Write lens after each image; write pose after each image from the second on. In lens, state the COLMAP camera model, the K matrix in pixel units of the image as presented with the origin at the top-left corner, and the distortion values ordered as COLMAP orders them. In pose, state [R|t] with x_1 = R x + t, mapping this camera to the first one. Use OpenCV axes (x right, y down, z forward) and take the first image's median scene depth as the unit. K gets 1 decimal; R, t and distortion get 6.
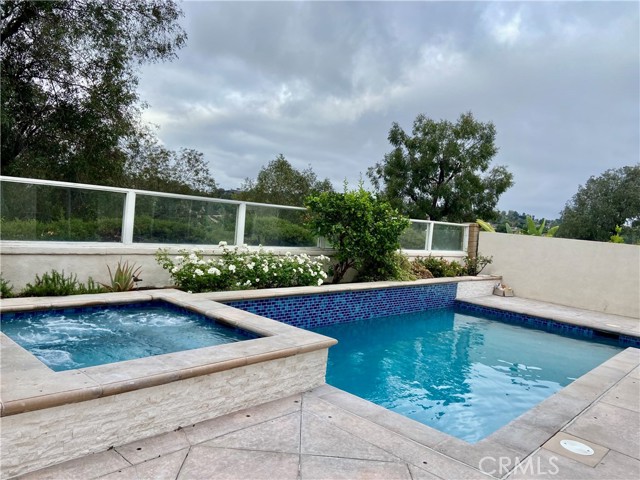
lens RADIAL K [[477.1, 0, 320.0], [0, 477.1, 240.0], [0, 0, 1]] dist [0.107614, -0.137622]
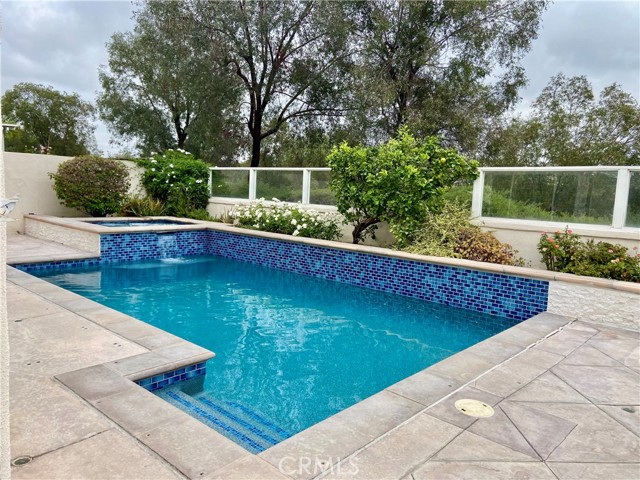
lens RADIAL K [[477.1, 0, 320.0], [0, 477.1, 240.0], [0, 0, 1]] dist [0.107614, -0.137622]
pose [[0.020831, 0.037327, -0.999086, 0.927364], [-0.073464, 0.996659, 0.035704, 0.051505], [0.997080, 0.072653, 0.023503, 0.869333]]
